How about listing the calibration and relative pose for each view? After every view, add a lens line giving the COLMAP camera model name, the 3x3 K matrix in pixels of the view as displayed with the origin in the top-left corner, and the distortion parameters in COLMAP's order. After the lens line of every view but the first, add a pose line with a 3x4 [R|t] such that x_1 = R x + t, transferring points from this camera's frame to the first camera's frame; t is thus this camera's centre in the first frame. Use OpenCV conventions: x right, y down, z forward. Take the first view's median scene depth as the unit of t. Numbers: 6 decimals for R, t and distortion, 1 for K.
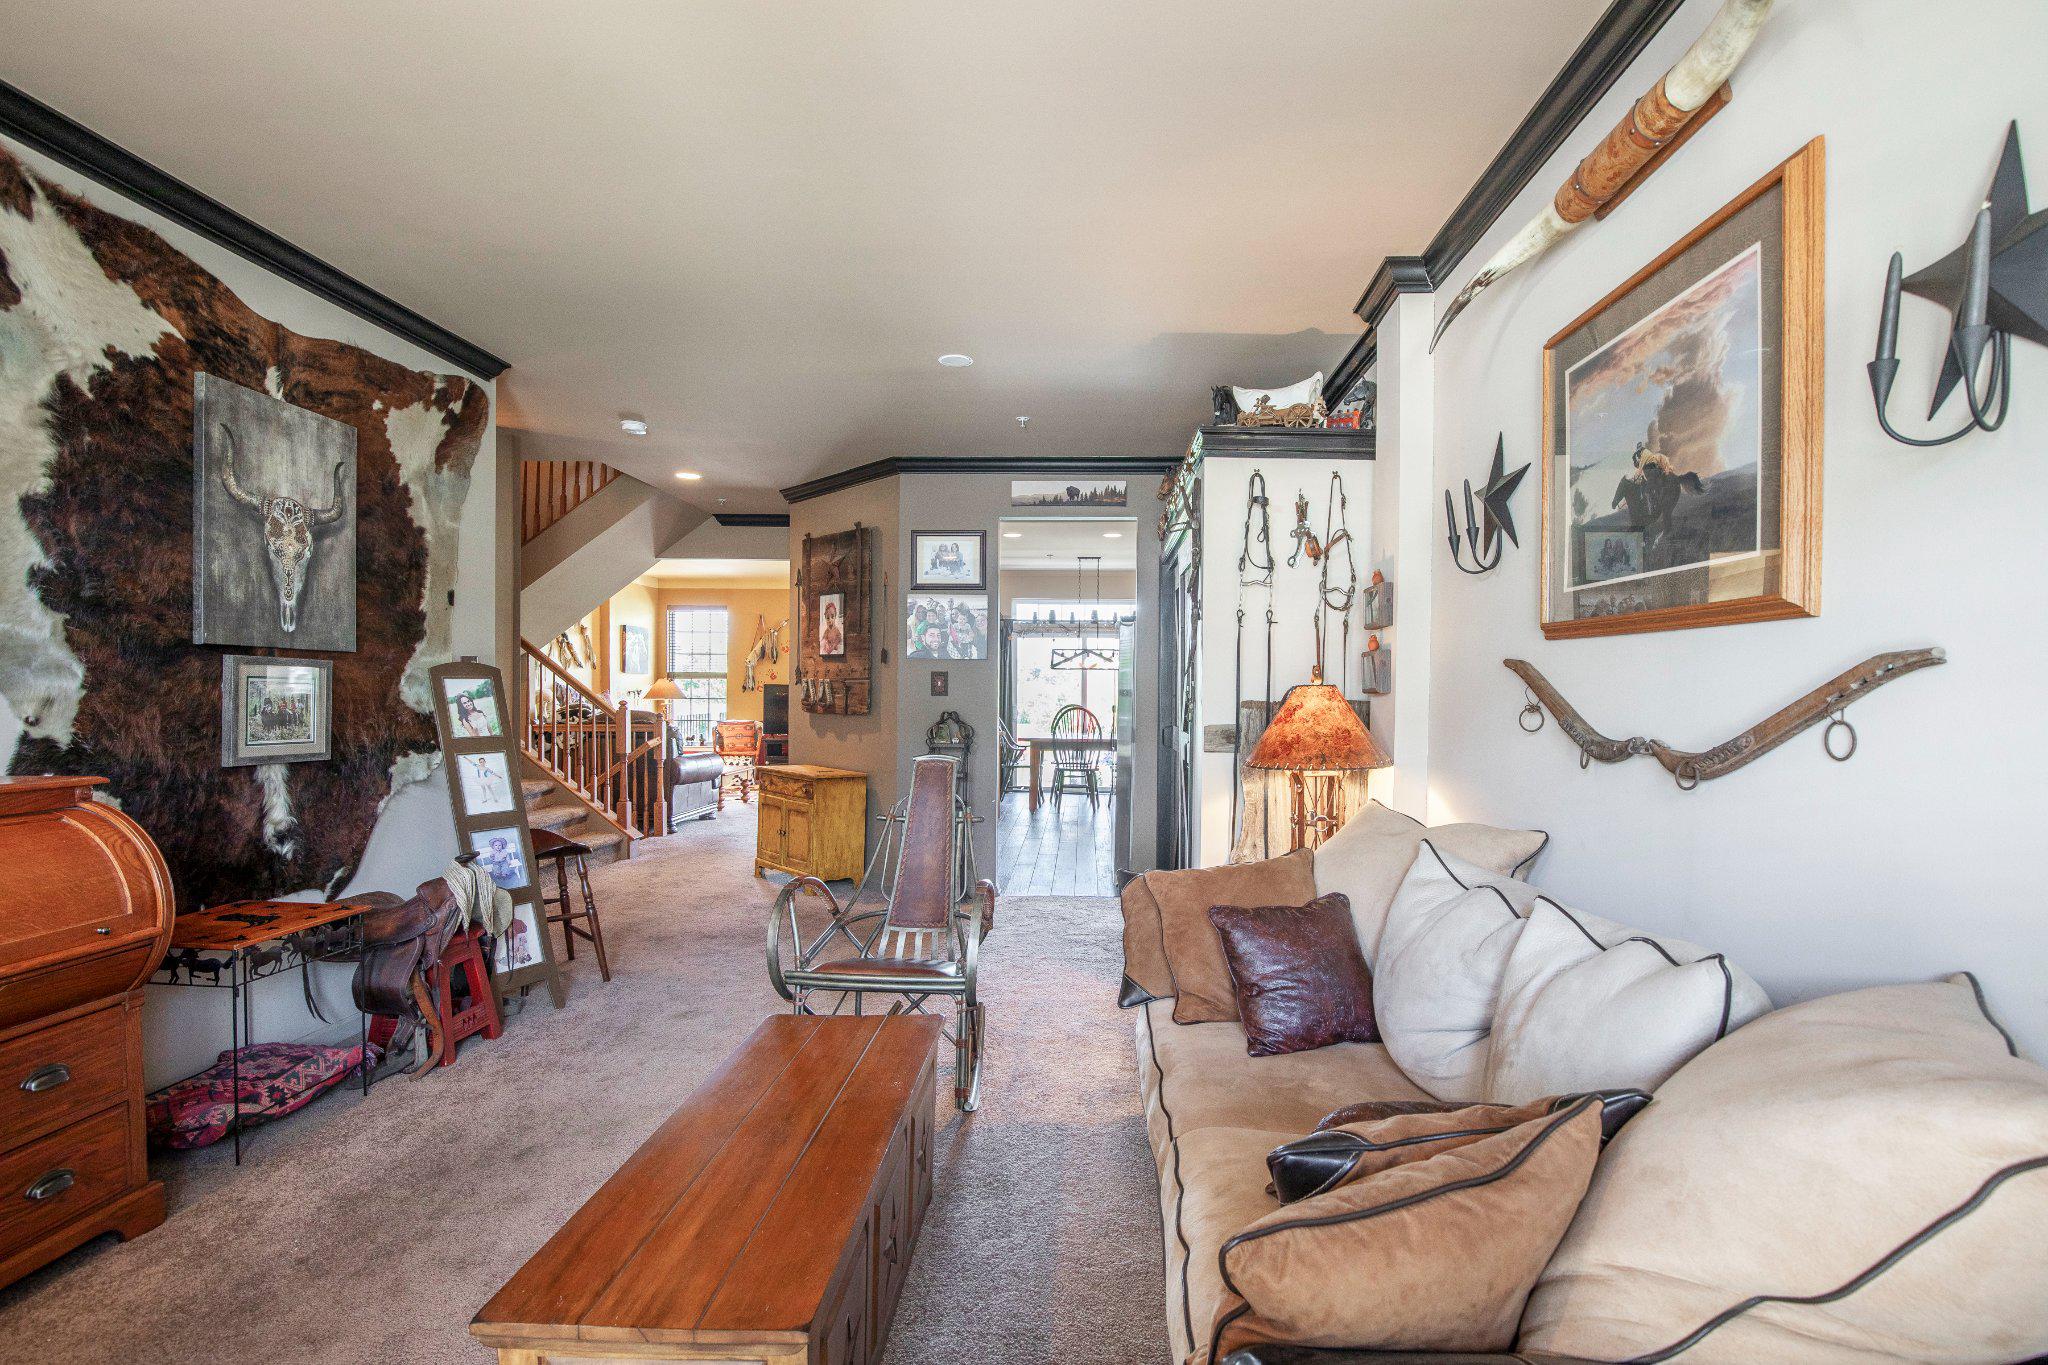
lens RADIAL K [[955.2, 0, 1076.2], [0, 955.2, 703.5], [0, 0, 1]] dist [-0.032349, 0.006286]
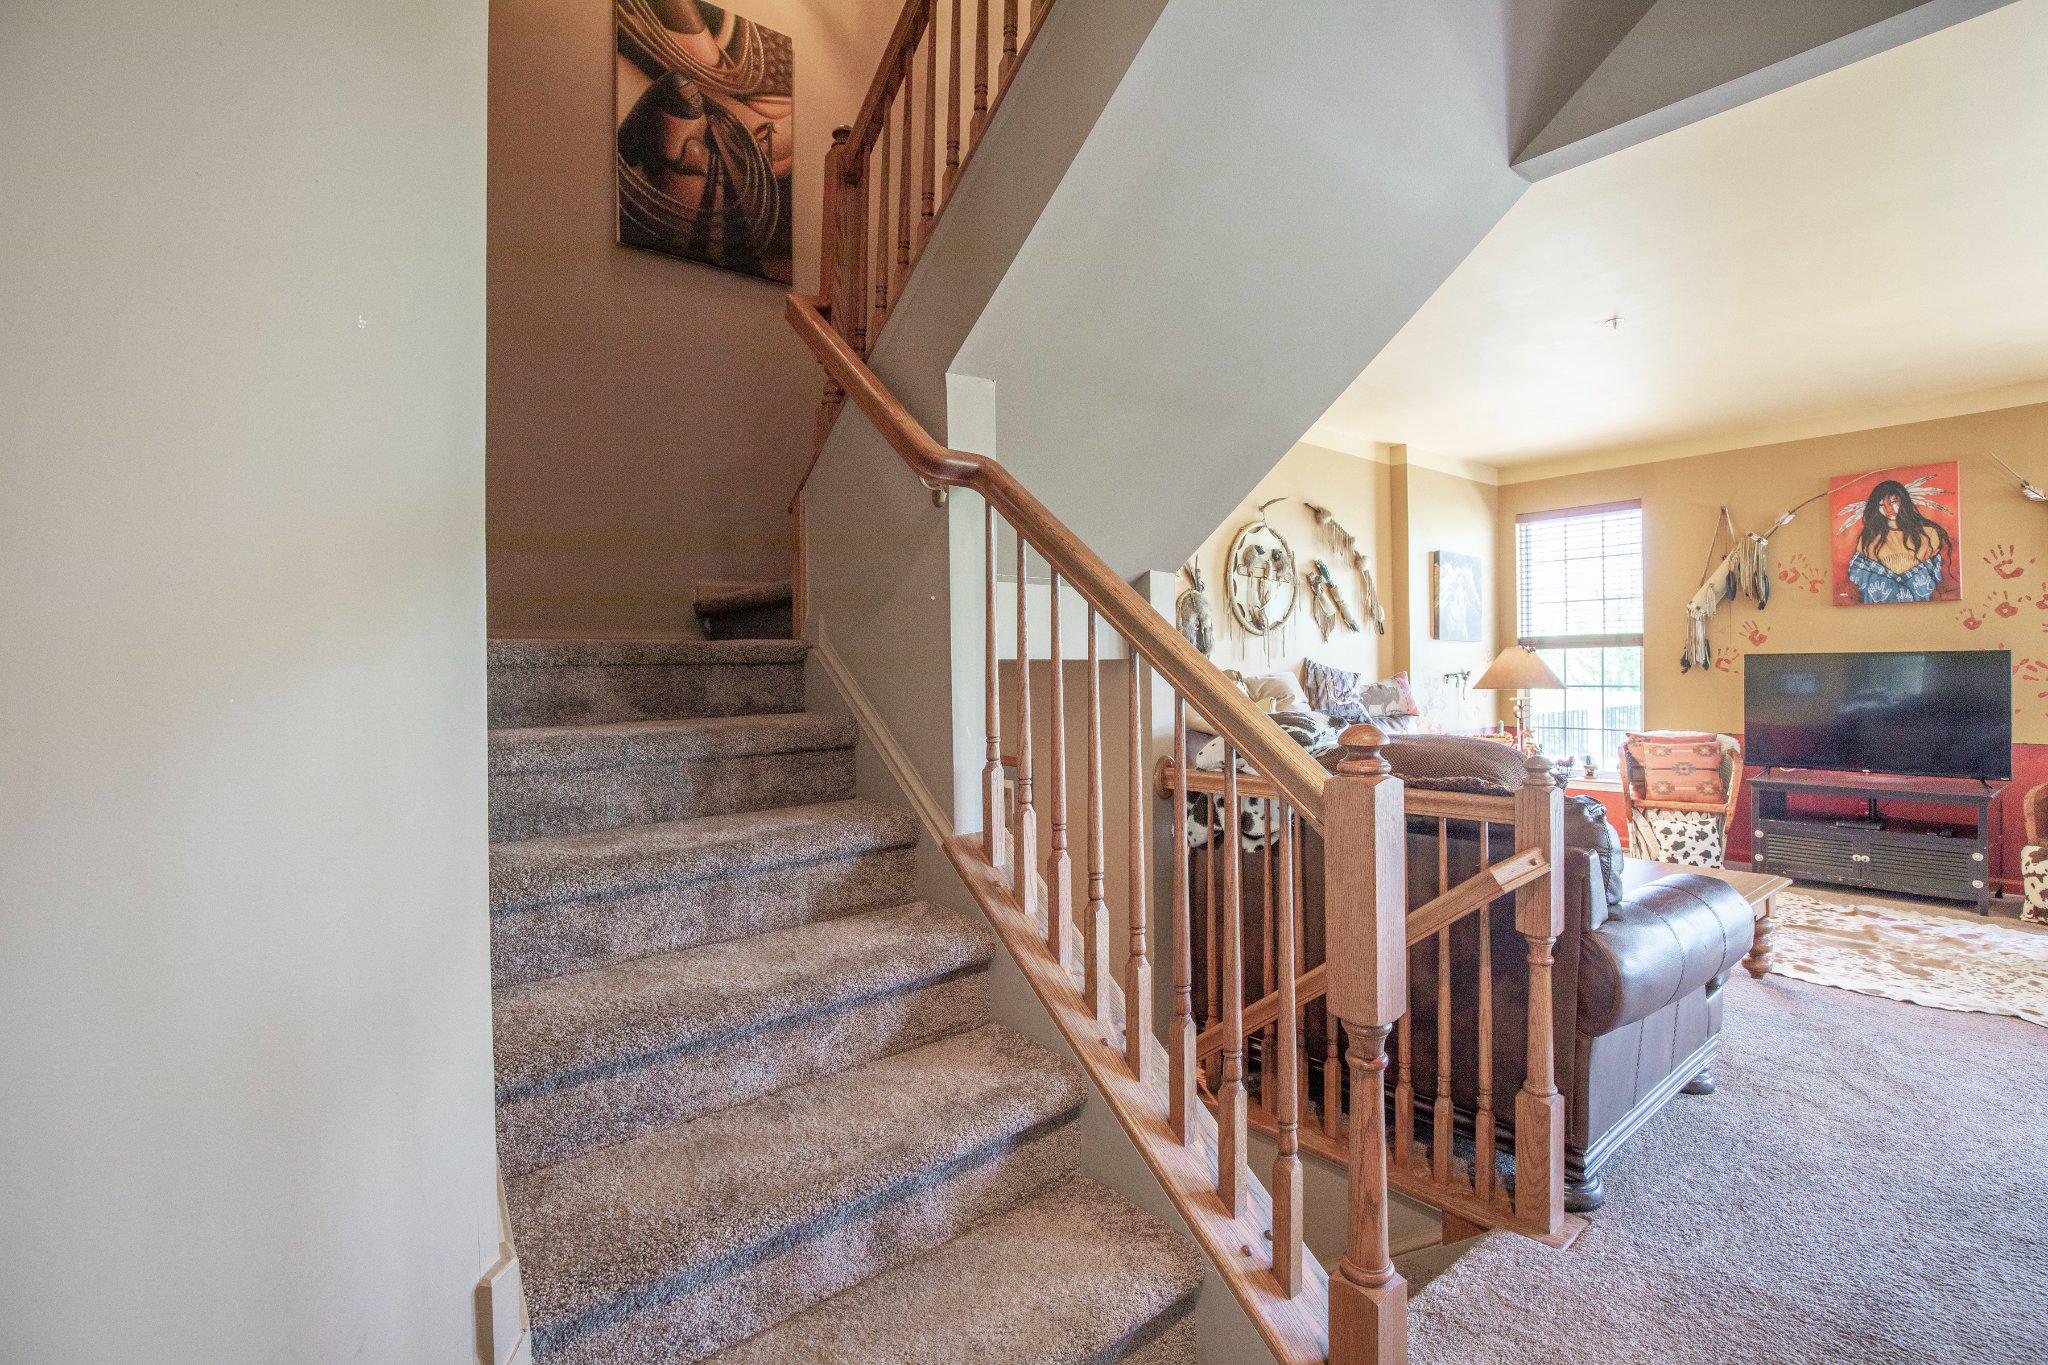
lens RADIAL K [[955.2, 0, 1025.9], [0, 955.2, 672.3], [0, 0, 1]] dist [-0.032349, 0.006286]
pose [[0.645449, -0.016341, -0.763628, -0.222806], [0.003161, 0.999820, -0.018724, -0.004971], [0.763797, 0.009672, 0.645385, 0.488861]]
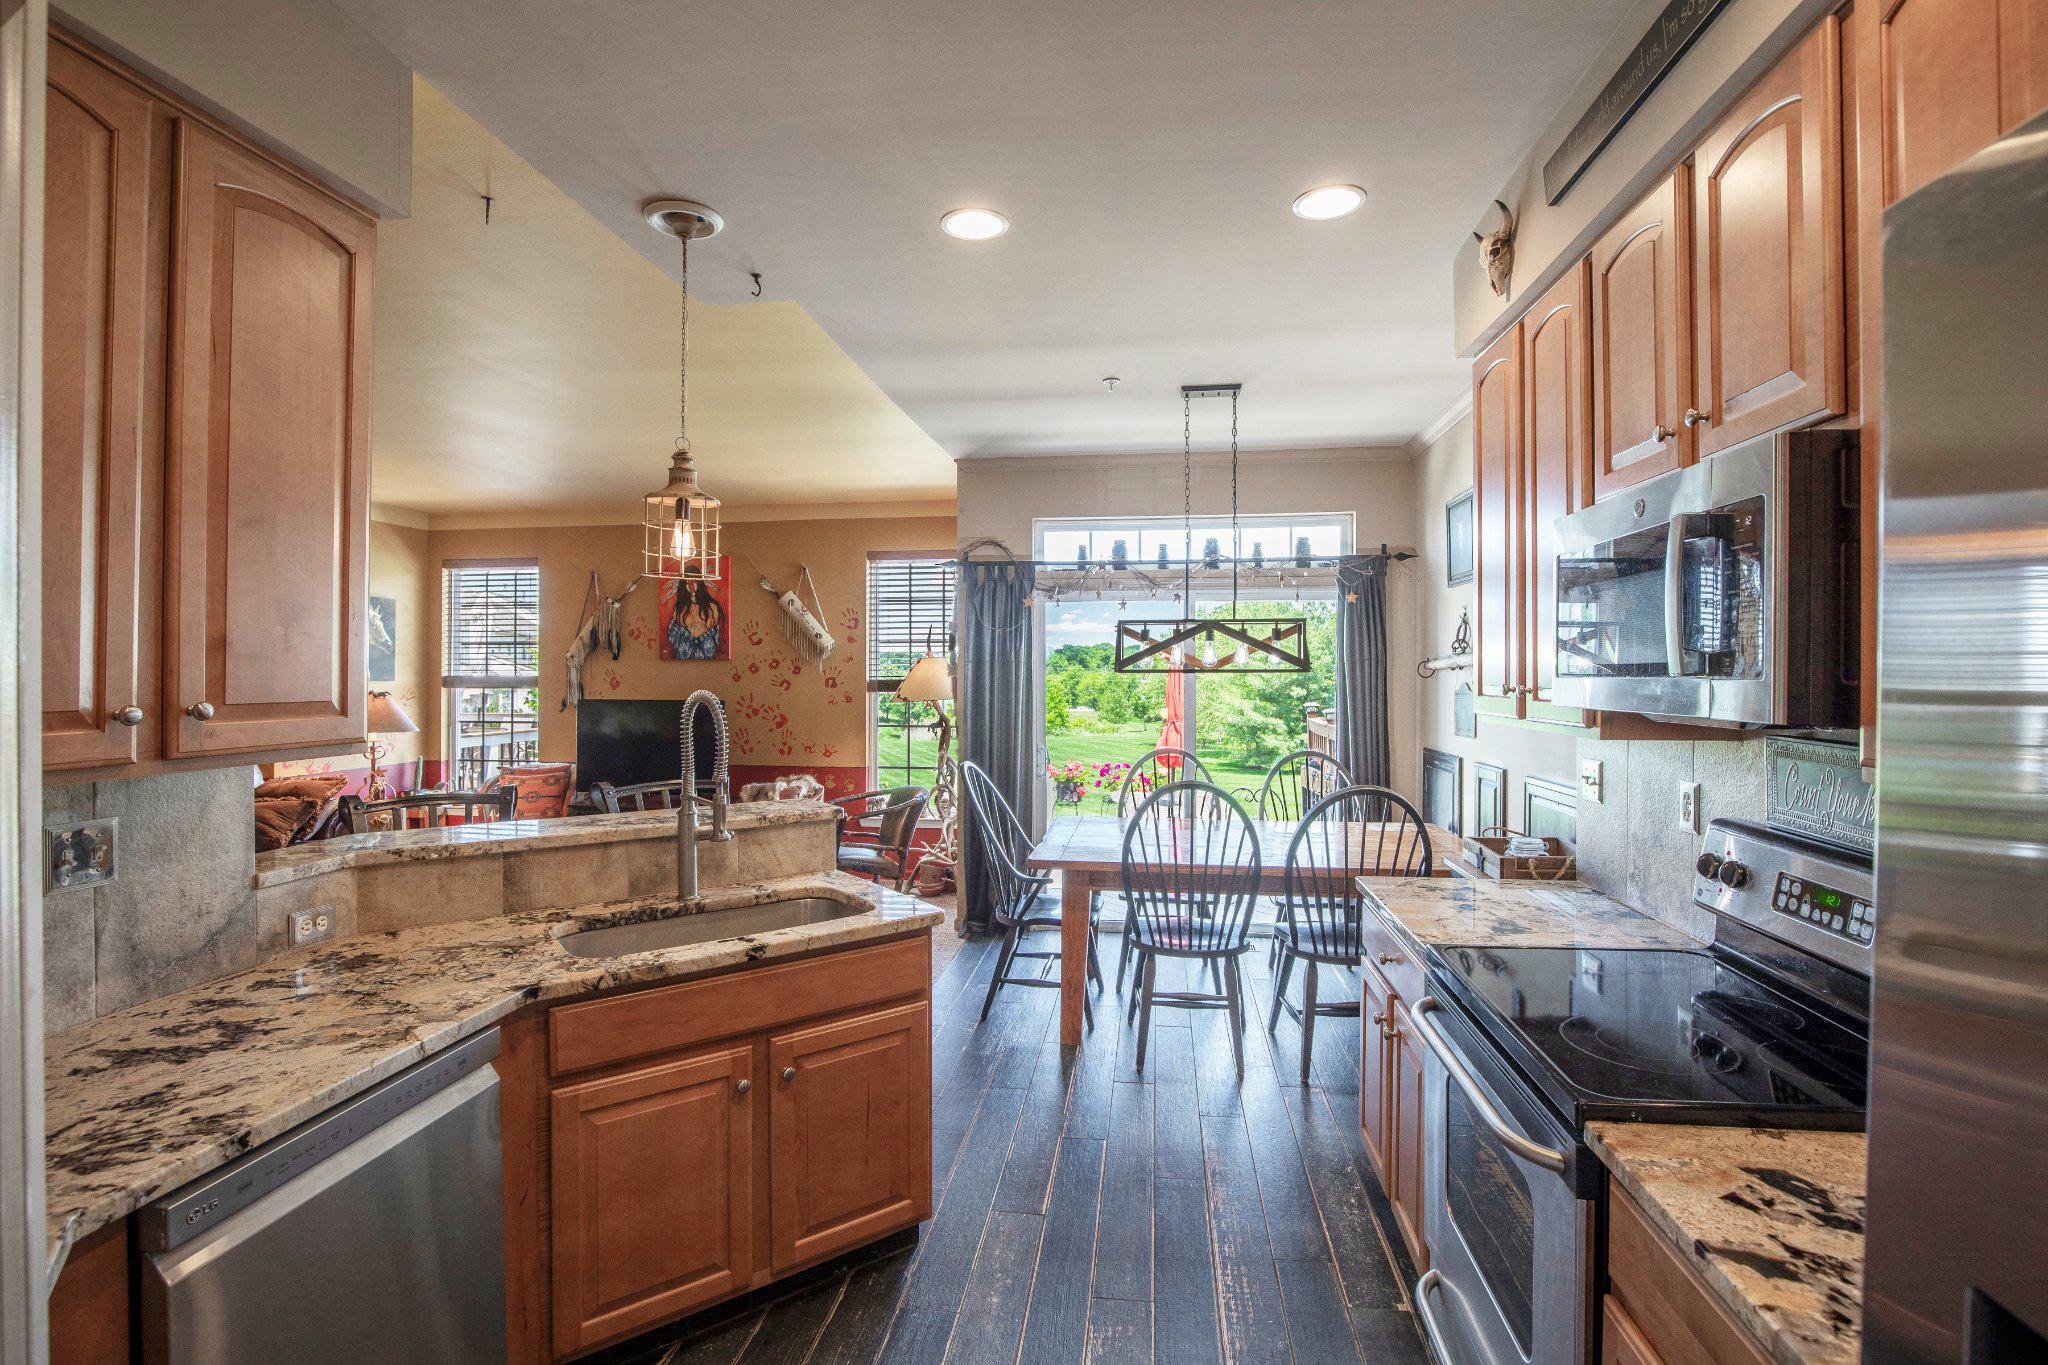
lens RADIAL K [[955.2, 0, 1025.1], [0, 955.2, 676.2], [0, 0, 1]] dist [-0.032349, 0.006286]
pose [[0.992134, -0.007176, -0.124974, -0.013095], [0.005126, 0.999847, -0.016716, -0.024284], [0.125075, 0.015944, 0.992019, 0.532832]]
